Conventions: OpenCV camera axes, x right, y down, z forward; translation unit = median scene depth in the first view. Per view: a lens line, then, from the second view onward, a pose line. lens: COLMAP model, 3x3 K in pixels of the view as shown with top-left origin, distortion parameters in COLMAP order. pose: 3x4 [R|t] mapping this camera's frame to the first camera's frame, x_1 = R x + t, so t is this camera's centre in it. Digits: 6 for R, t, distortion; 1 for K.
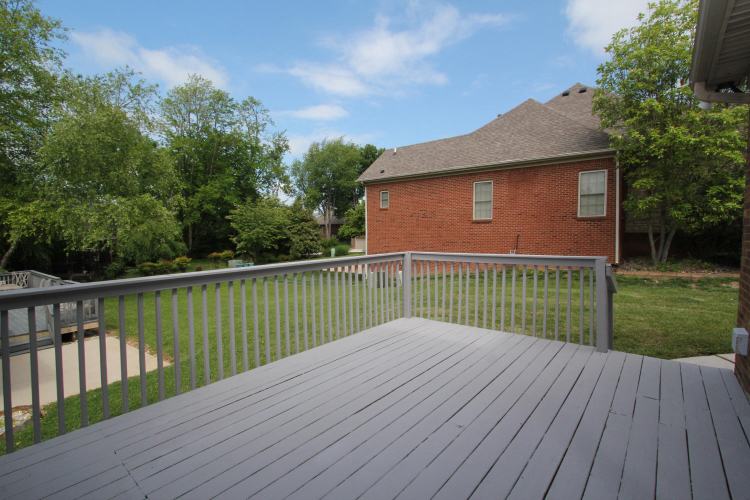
lens RADIAL K [[344.8, 0, 374.6], [0, 344.8, 250.8], [0, 0, 1]] dist [-0.000994, 0.001204]
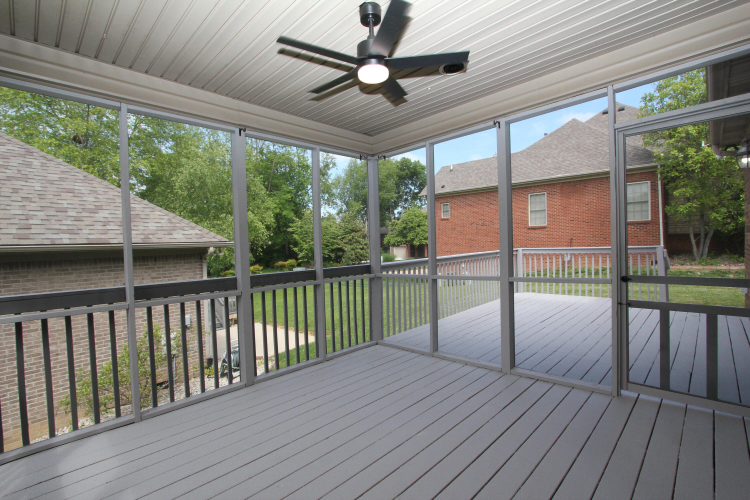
lens RADIAL K [[344.8, 0, 375.2], [0, 344.8, 250.5], [0, 0, 1]] dist [-0.000994, 0.001204]
pose [[0.997400, -0.021457, -0.068801, -0.175793], [0.019505, 0.999391, -0.028923, 0.017863], [0.069380, 0.027506, 0.997211, -0.220776]]
